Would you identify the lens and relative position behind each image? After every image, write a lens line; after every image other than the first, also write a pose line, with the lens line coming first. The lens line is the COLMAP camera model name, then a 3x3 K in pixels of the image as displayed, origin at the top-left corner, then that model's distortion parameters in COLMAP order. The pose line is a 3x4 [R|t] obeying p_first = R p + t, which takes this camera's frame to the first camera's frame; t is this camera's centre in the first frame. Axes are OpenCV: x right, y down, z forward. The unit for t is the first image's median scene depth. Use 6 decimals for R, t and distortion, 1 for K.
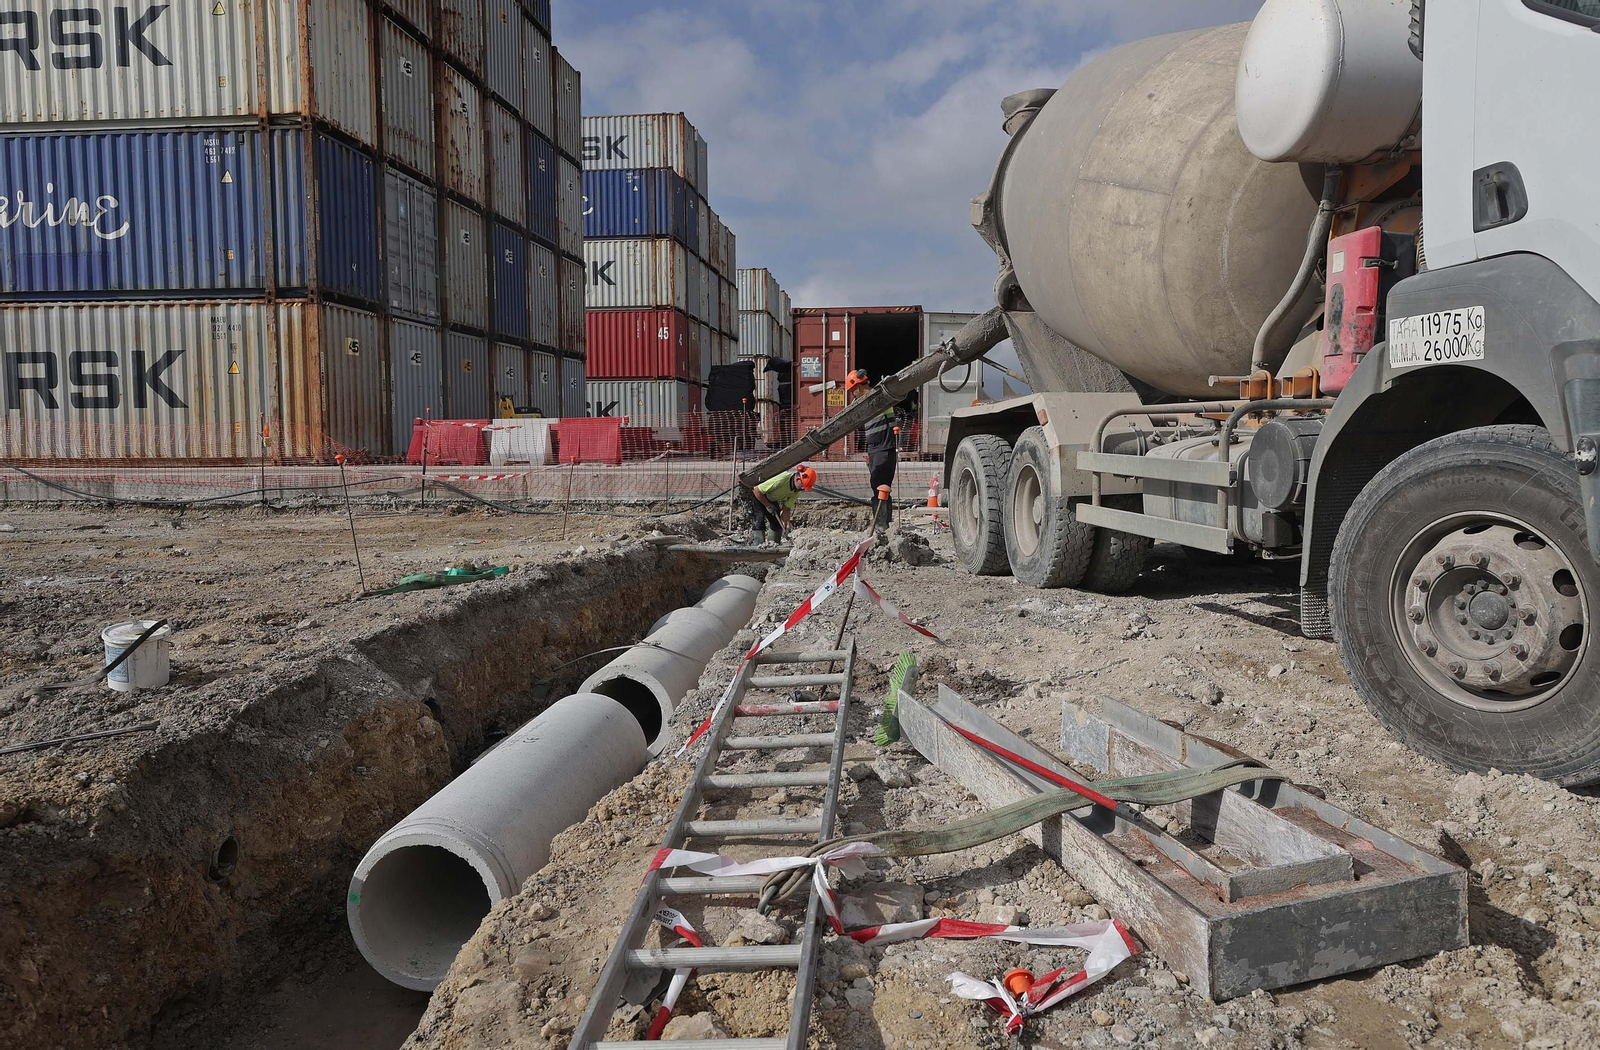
lens RADIAL K [[1154.9, 0, 805.5], [0, 1154.9, 520.0], [0, 0, 1]] dist [0.009584, 0.001669]
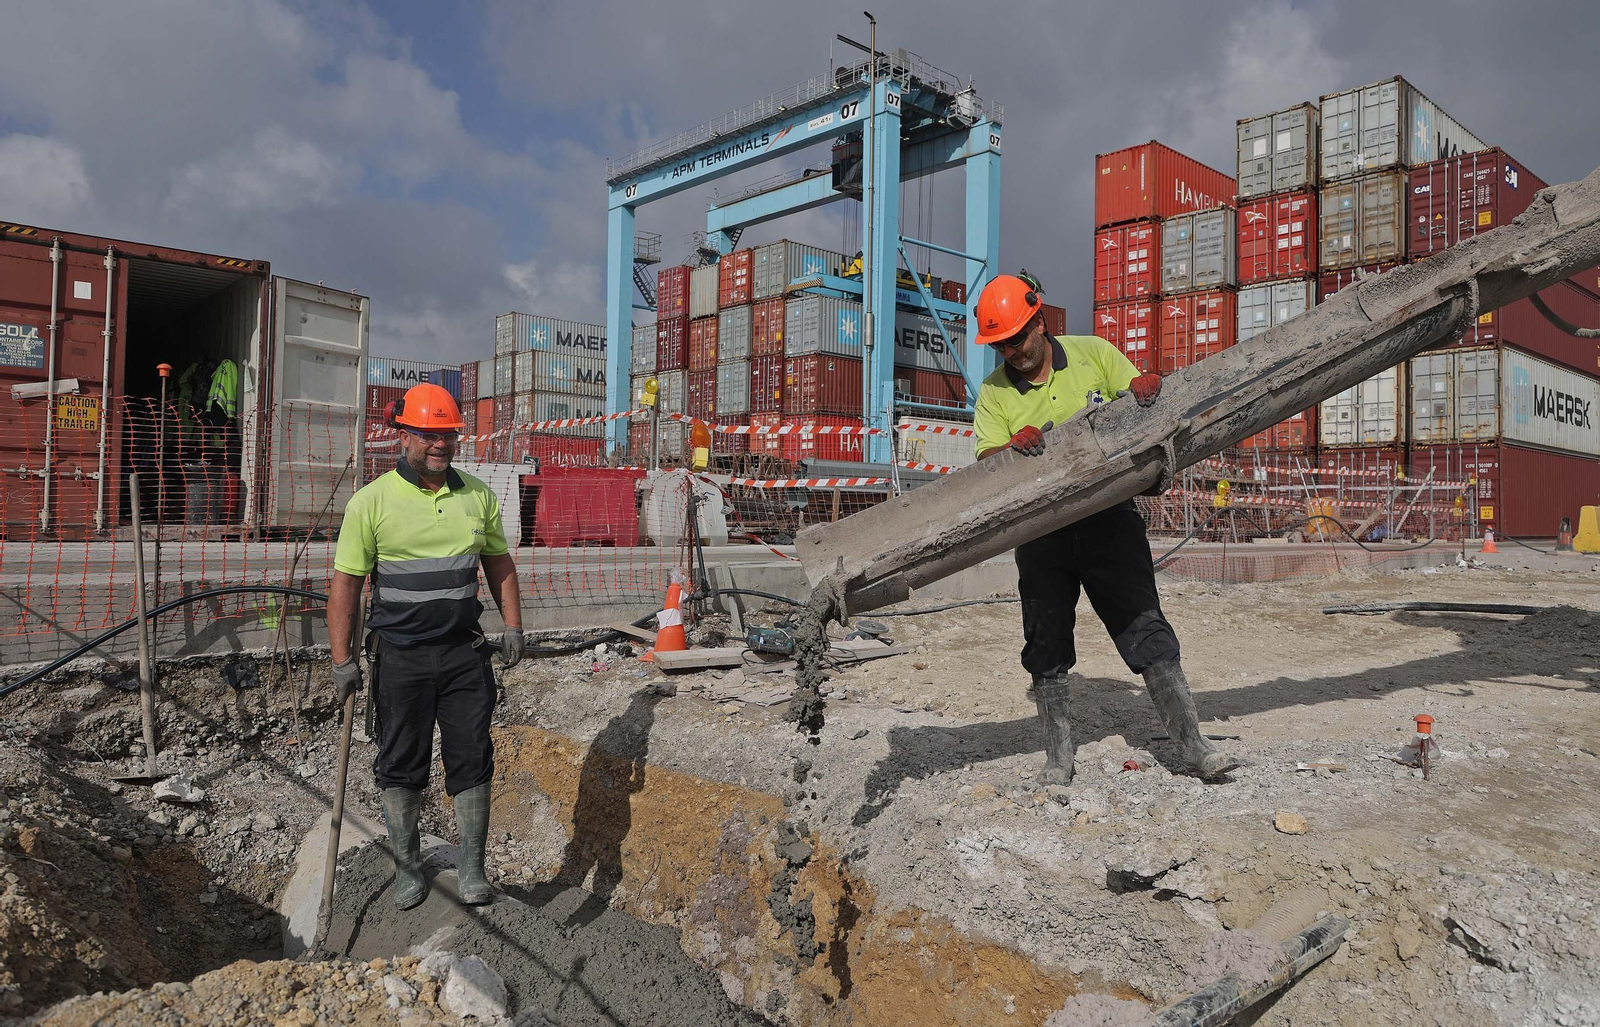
lens RADIAL K [[1090.7, 0, 795.5], [0, 1090.7, 496.0], [0, 0, 1]] dist [0.006108, 0.008903]
pose [[0.660534, 0.033988, 0.750026, -0.131742], [0.032283, 0.996765, -0.073600, -0.027918], [-0.750101, 0.072828, 0.657300, 0.499302]]
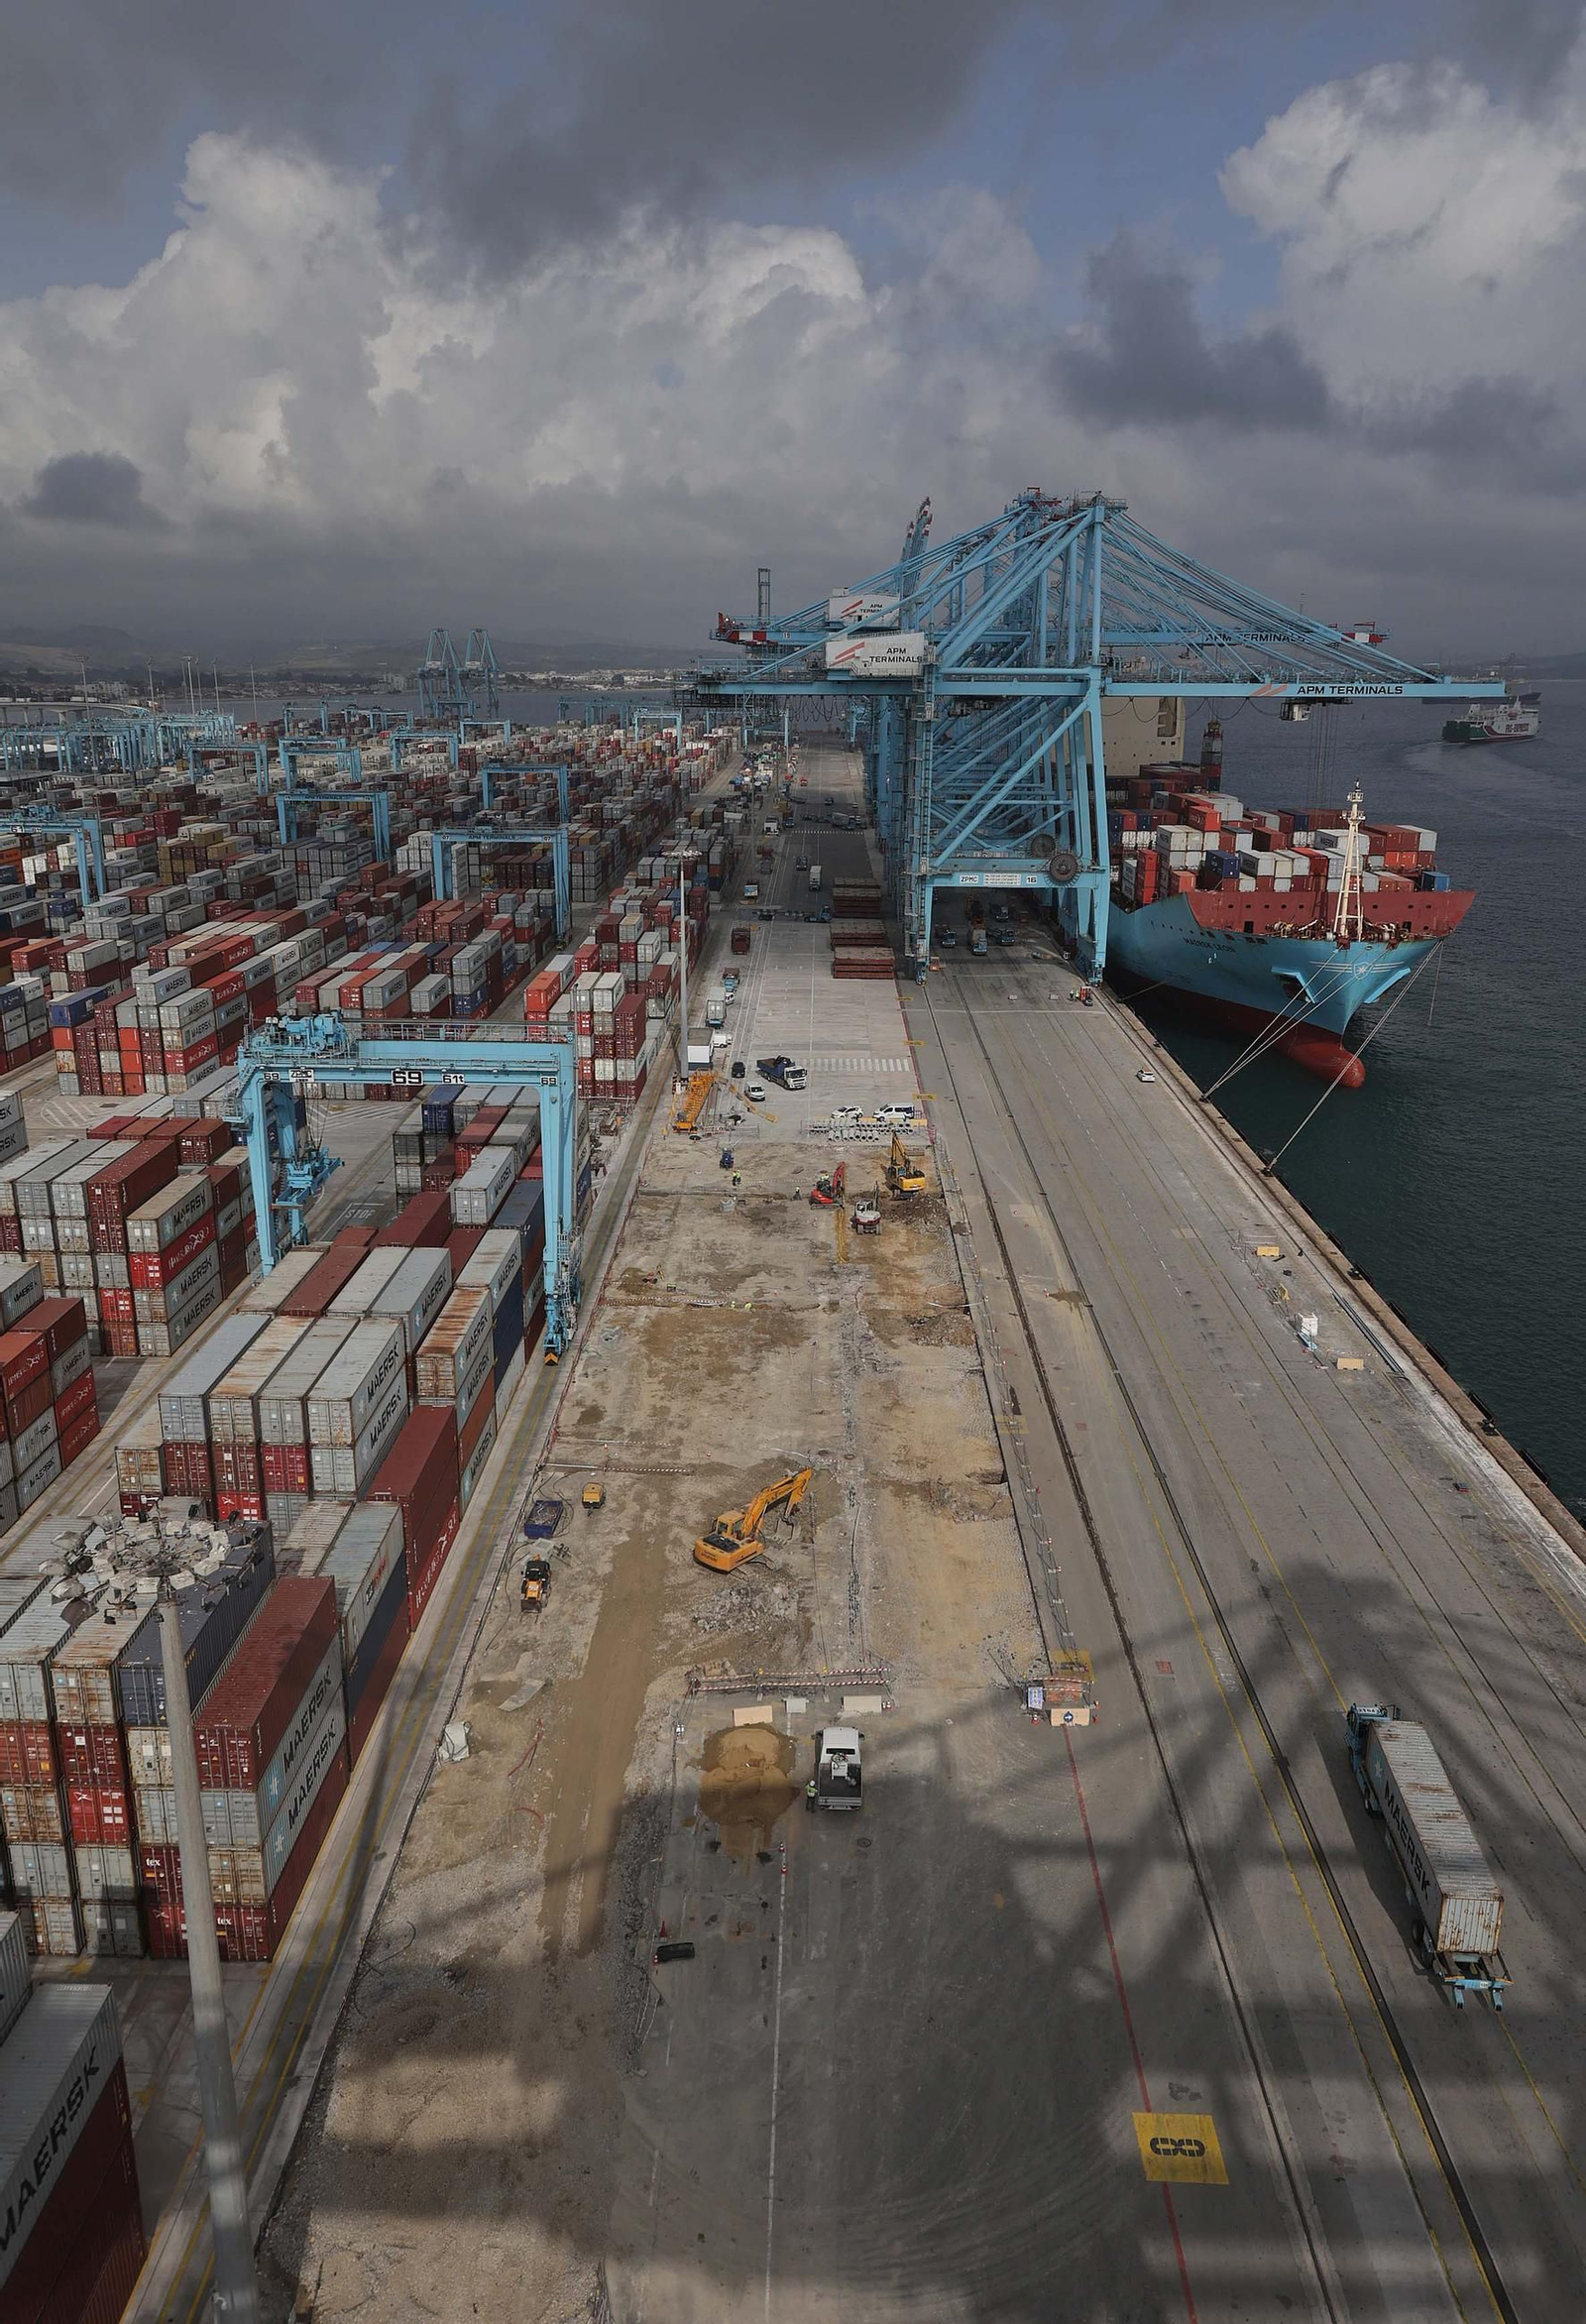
lens RADIAL K [[1679.9, 0, 799.3], [0, 1679.9, 1265.2], [0, 0, 1]] dist [-0.019126, 0.003493]
pose [[-0.079011, -0.323081, 0.943067, -8.575254], [0.059739, 0.942790, 0.327991, -2.473418], [-0.995082, 0.082253, -0.055190, 0.426438]]
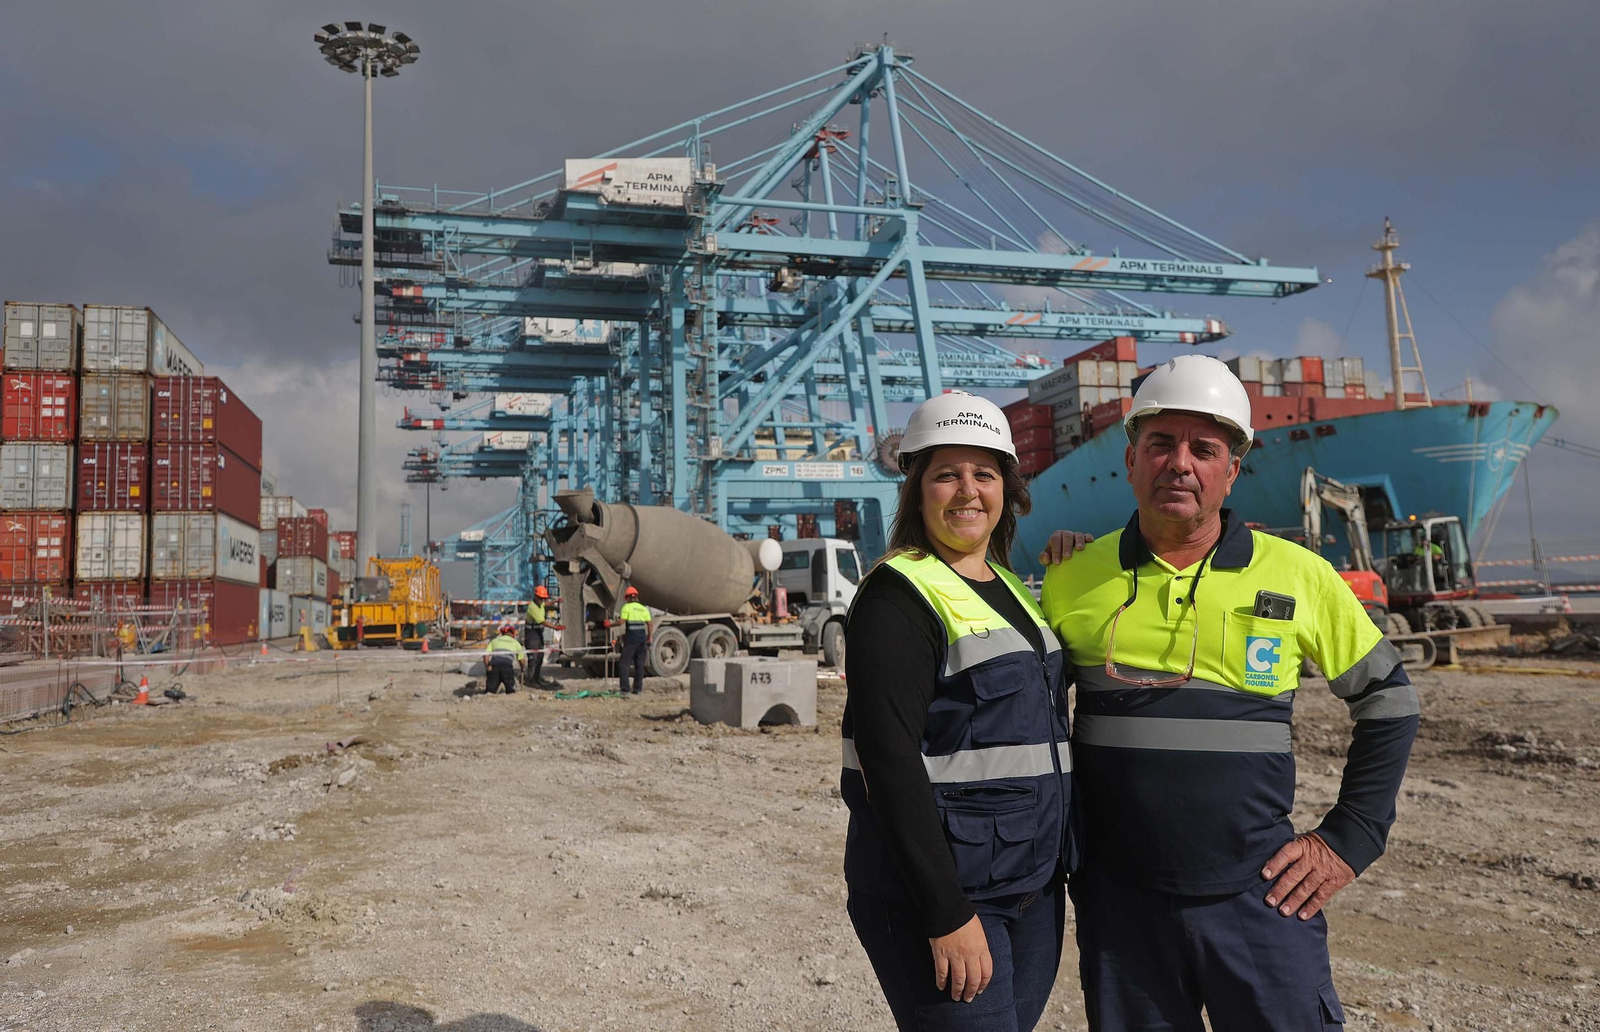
lens RADIAL K [[1189.9, 0, 821.4], [0, 1189.9, 491.5], [0, 0, 1]] dist [0.026224, 0.000426]
pose [[-0.389119, 0.113042, 0.914225, -1.072799], [0.094984, 0.992076, -0.082241, -0.044390], [-0.916277, 0.054835, -0.396773, 0.591726]]
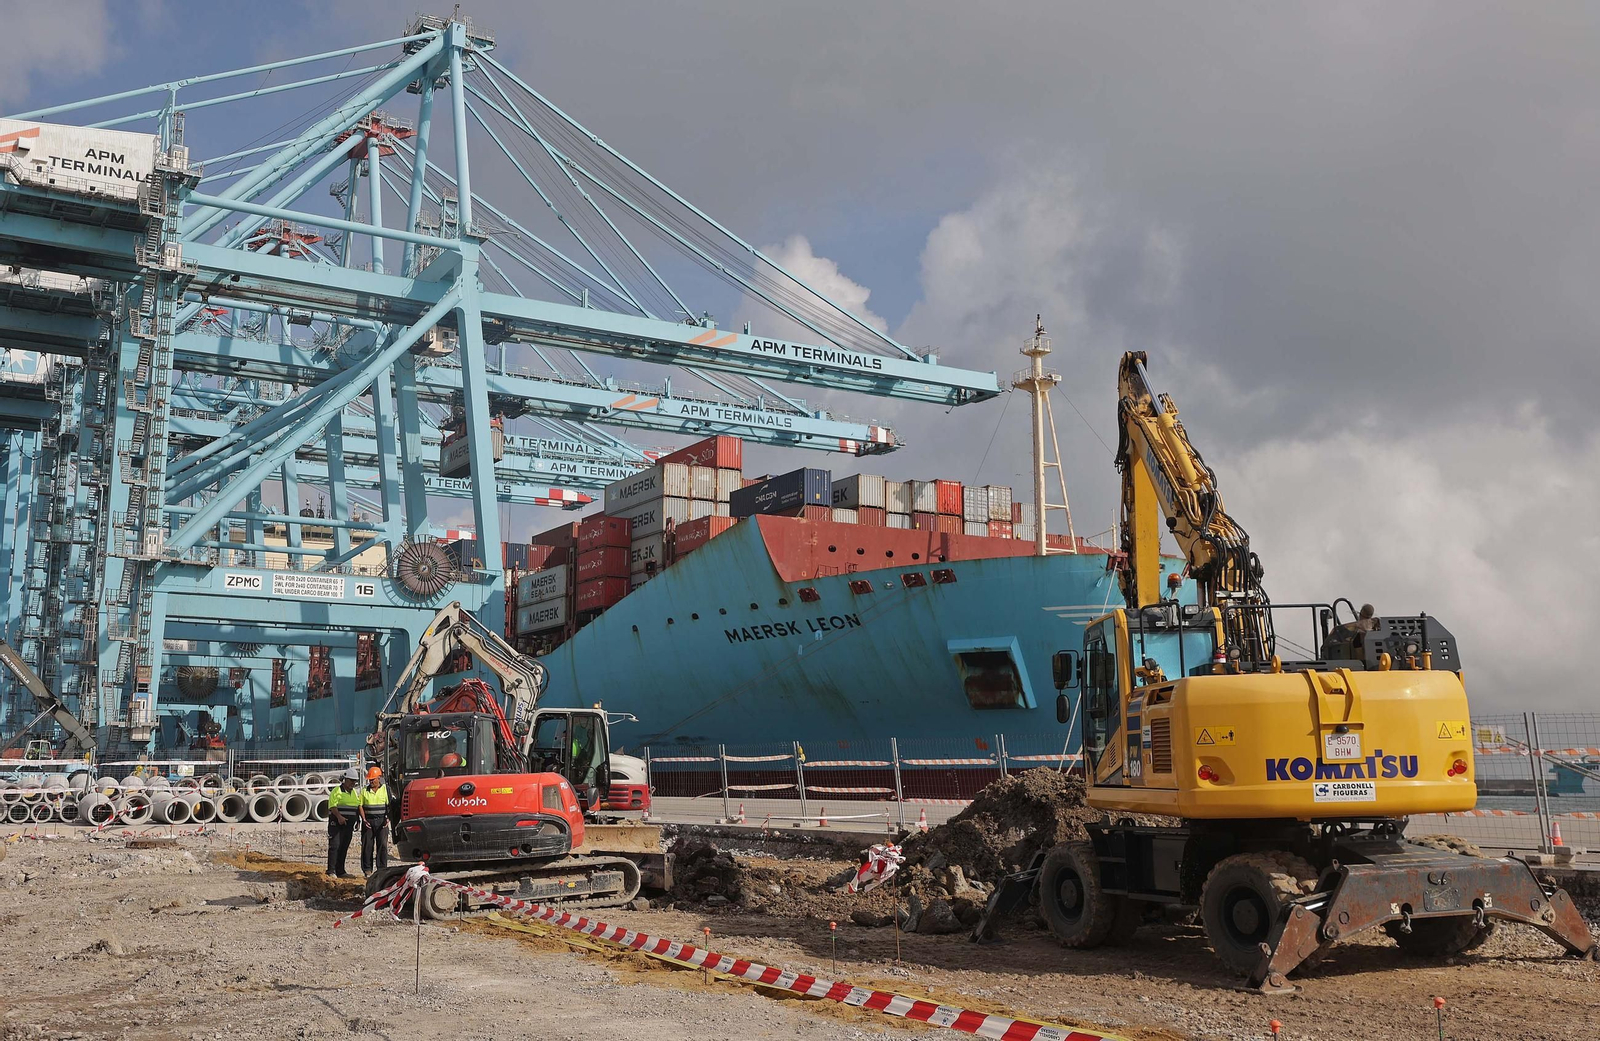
lens RADIAL K [[1586.1, 0, 773.1], [0, 1586.1, 535.9], [0, 0, 1]] dist [0.020684, 0.004778]
pose [[-0.583579, 0.130139, 0.801560, -1.208258], [0.052546, 0.991058, -0.122649, -0.030119], [-0.810354, -0.029456, -0.585199, 0.131966]]
